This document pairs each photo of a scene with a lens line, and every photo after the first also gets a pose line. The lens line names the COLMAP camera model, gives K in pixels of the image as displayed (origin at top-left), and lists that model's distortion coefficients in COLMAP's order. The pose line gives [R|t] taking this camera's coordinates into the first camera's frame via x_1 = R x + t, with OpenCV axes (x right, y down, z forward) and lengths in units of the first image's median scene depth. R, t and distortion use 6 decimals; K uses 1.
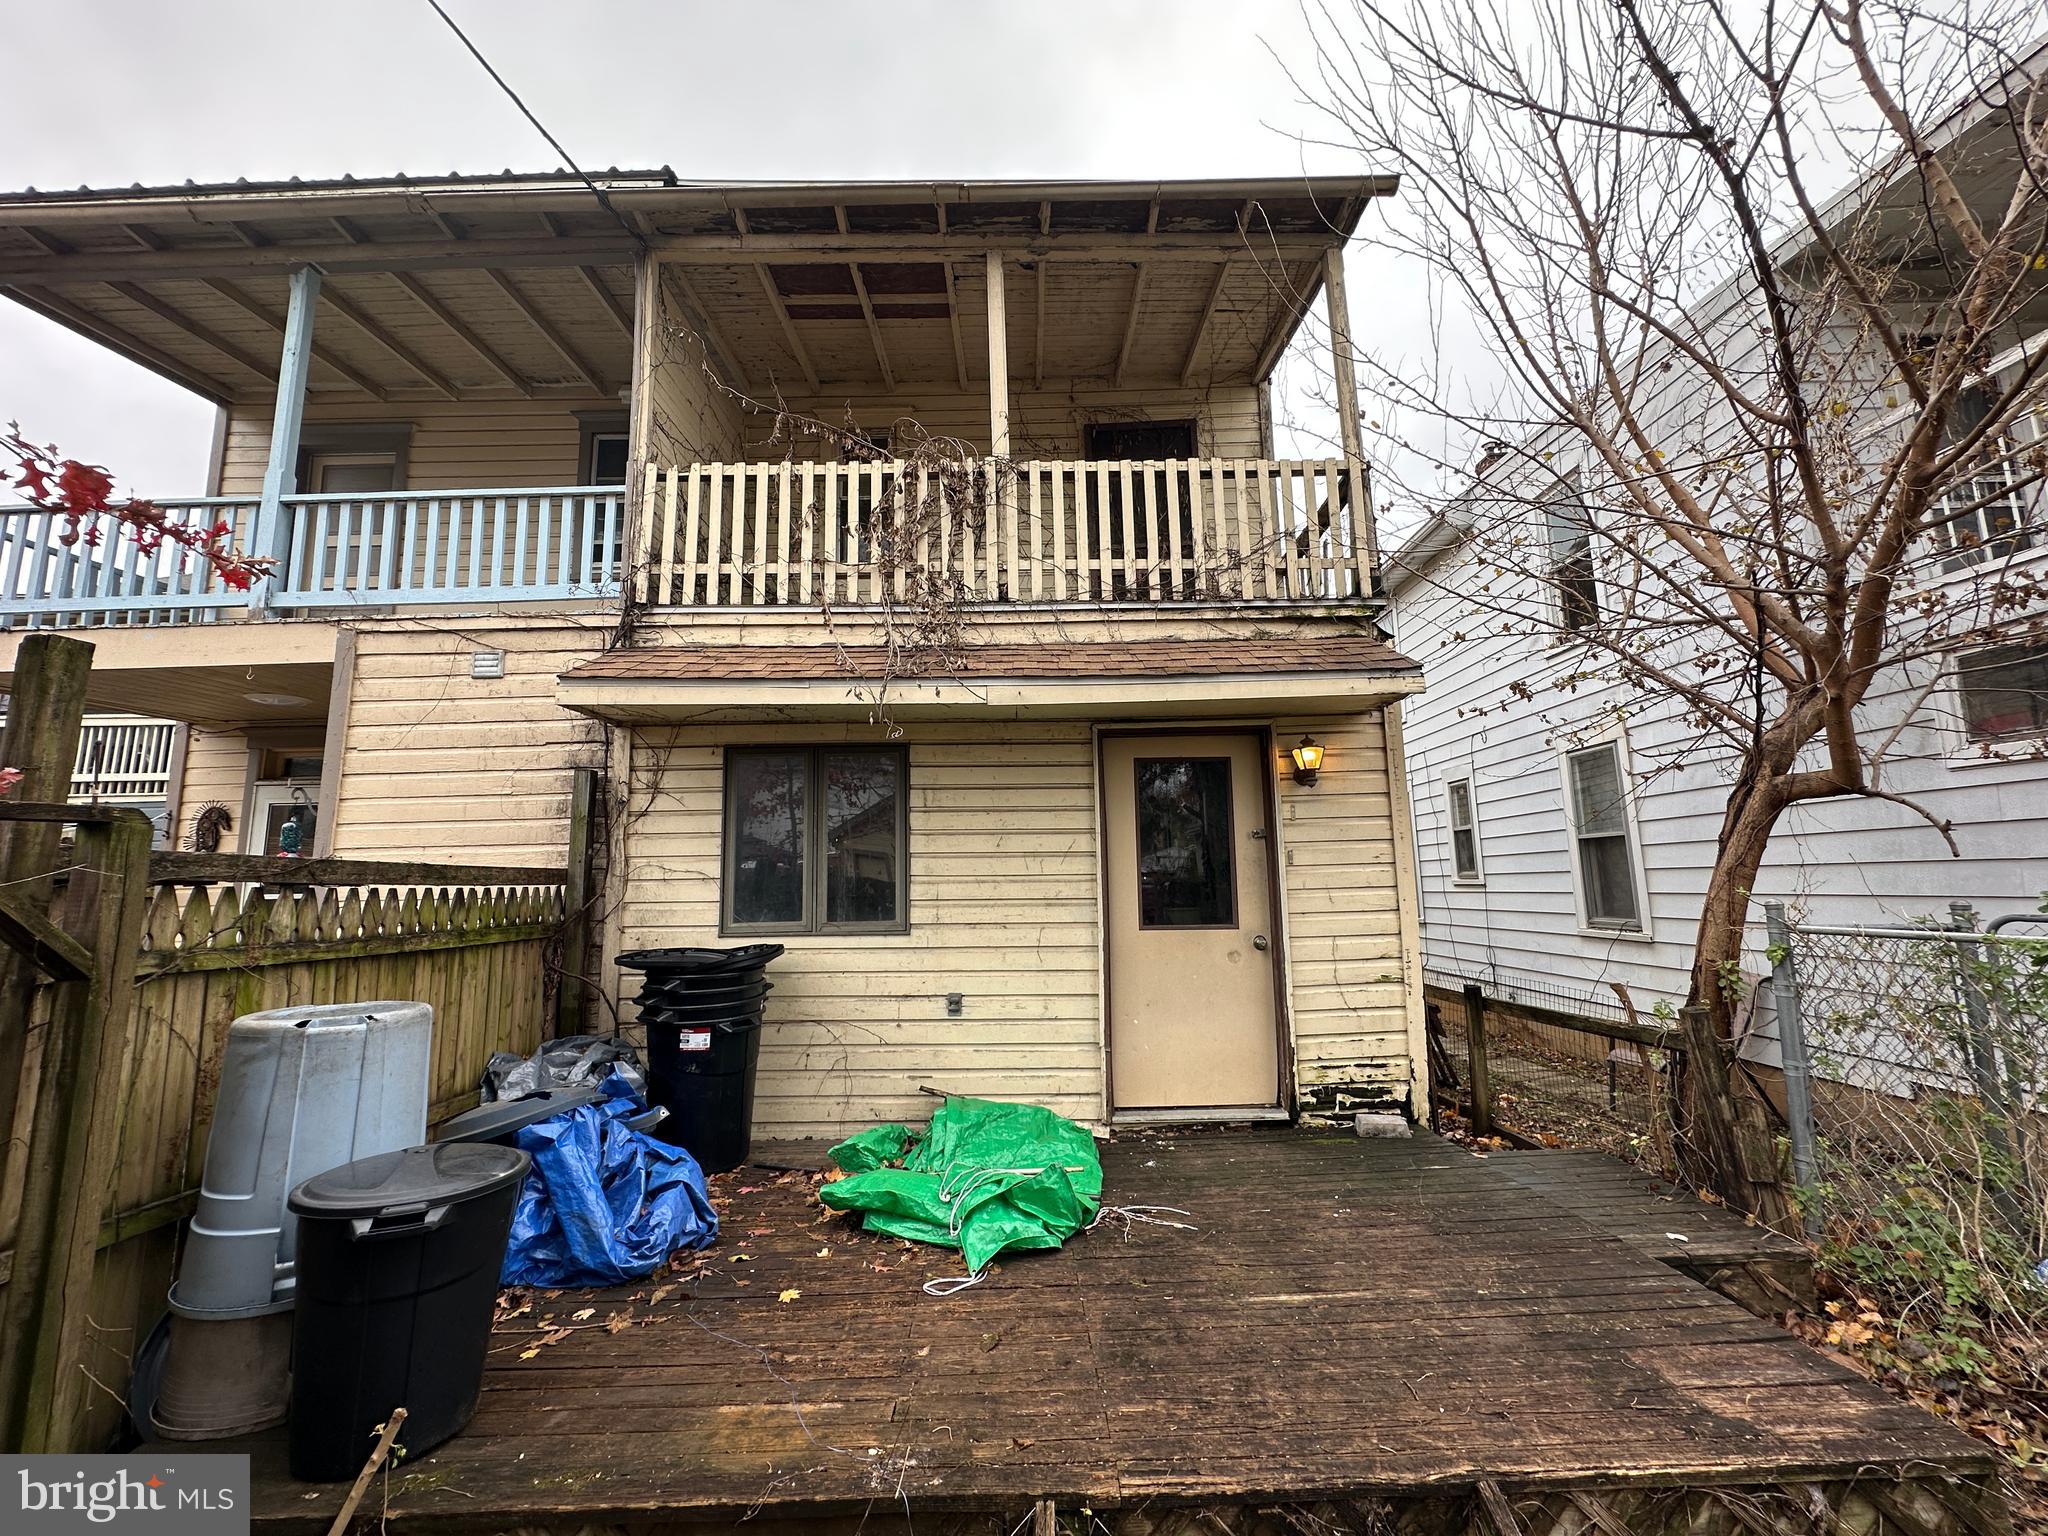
lens RADIAL K [[814.5, 0, 1029.6], [0, 814.5, 764.2], [0, 0, 1]] dist [-0.004631, 0.000972]
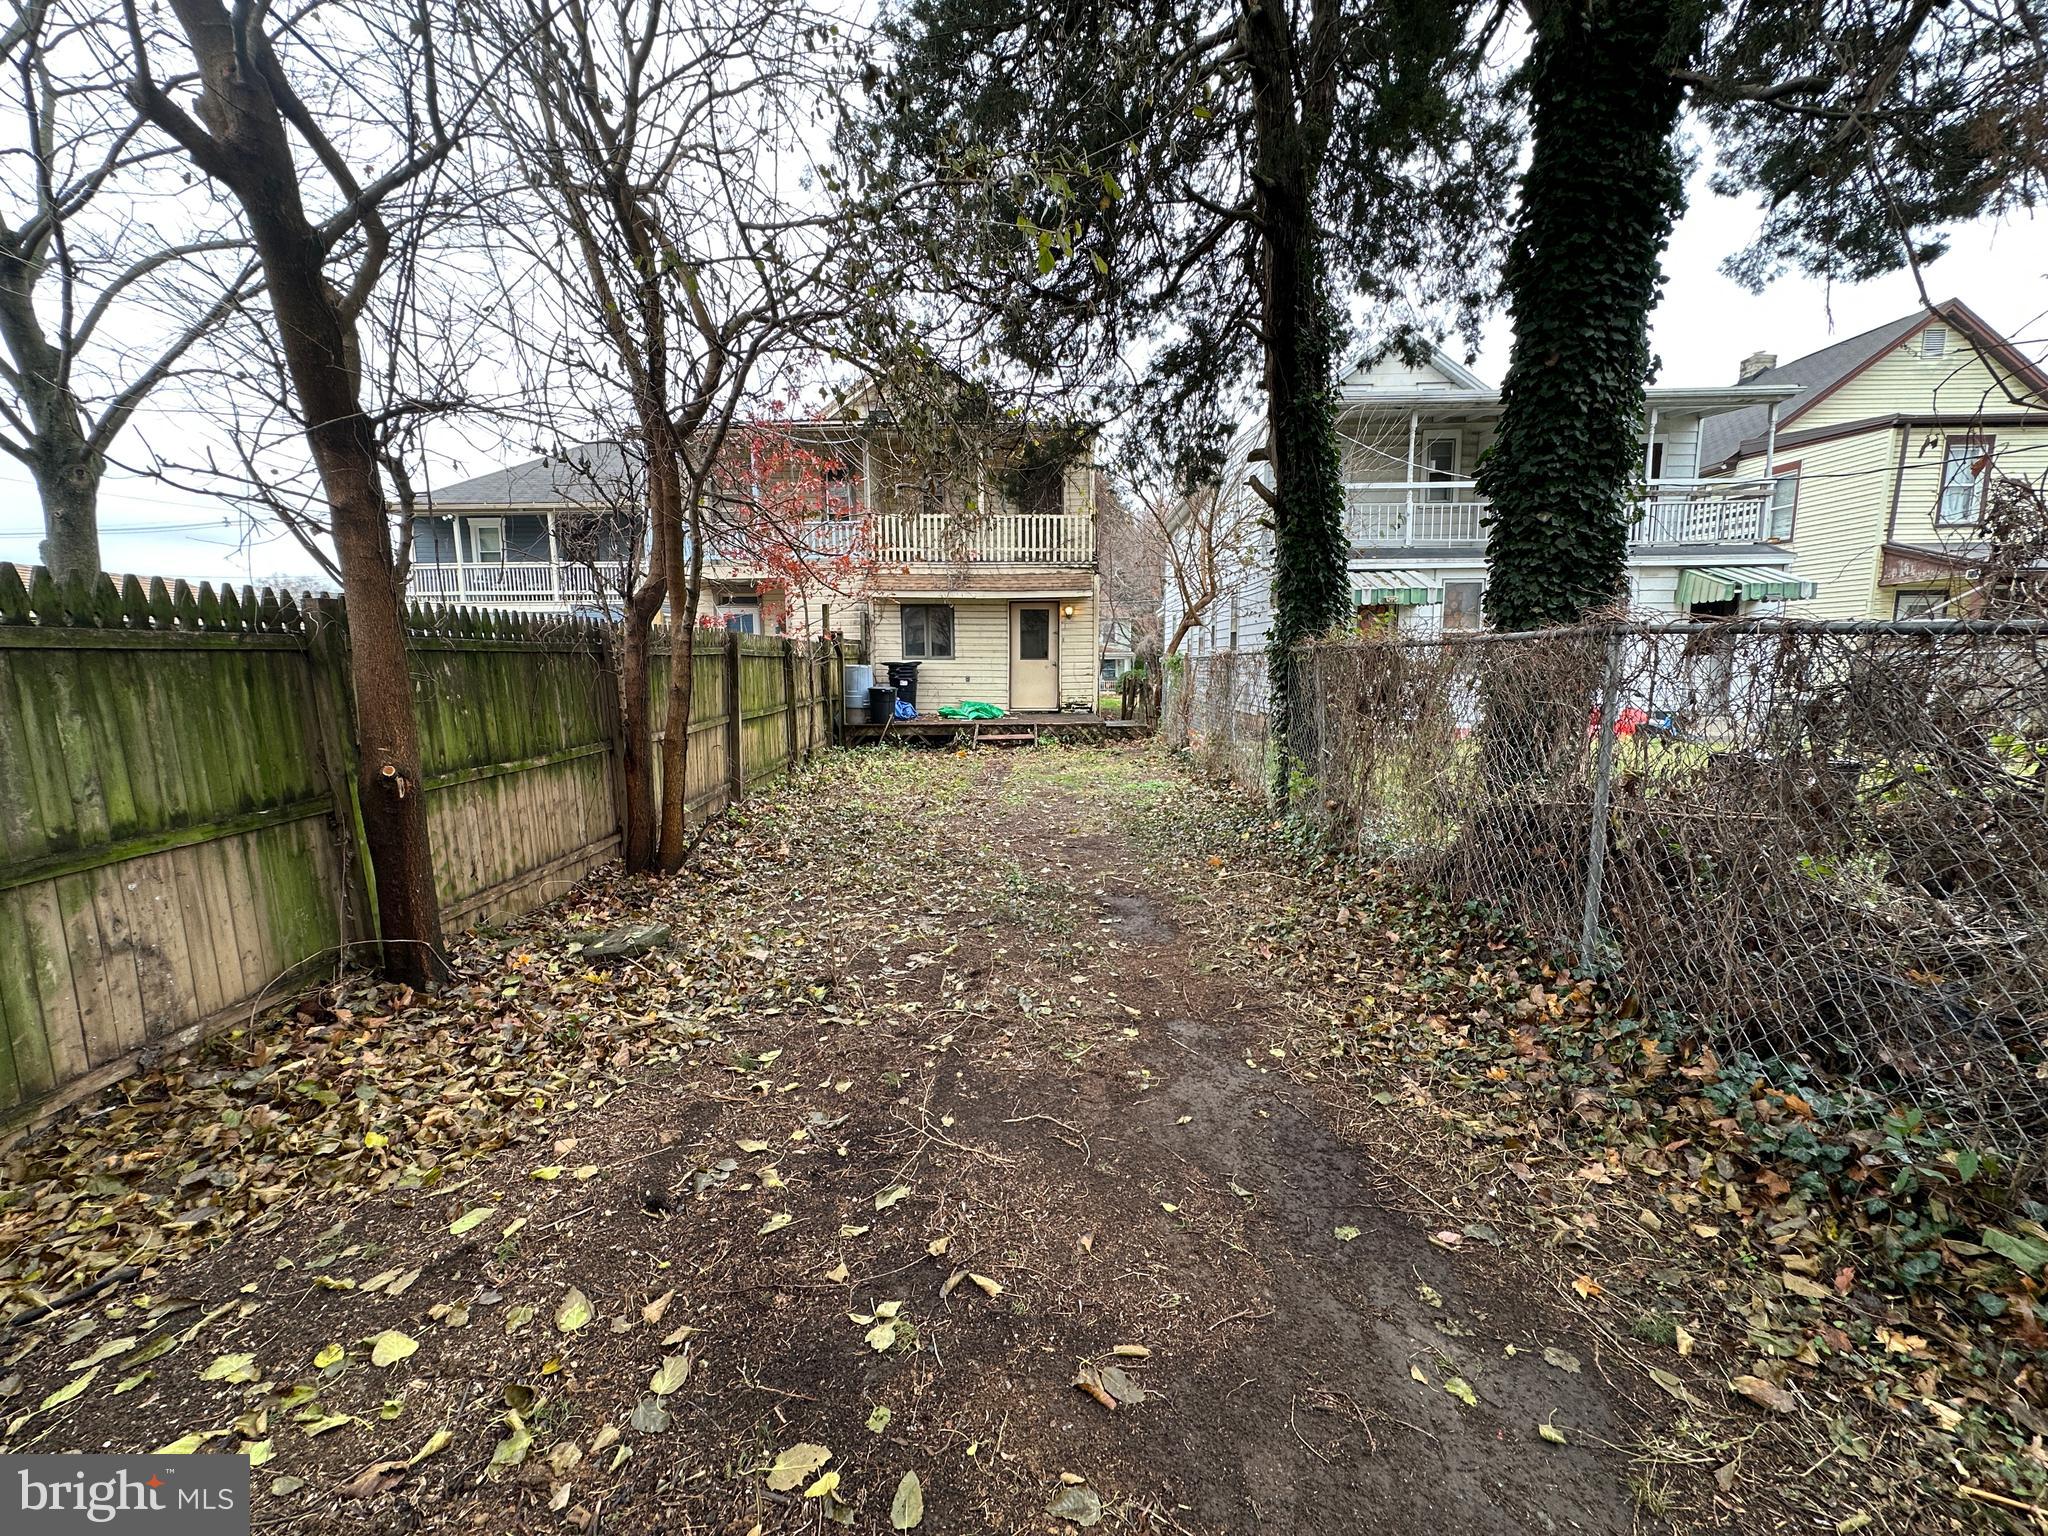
lens RADIAL K [[814.5, 0, 1027.4], [0, 814.5, 770.8], [0, 0, 1]] dist [-0.004631, 0.000972]
pose [[0.999229, 0.023239, -0.031656, 0.295625], [-0.013057, 0.956846, 0.290303, -0.367990], [0.037036, -0.289666, 0.956411, -2.559773]]
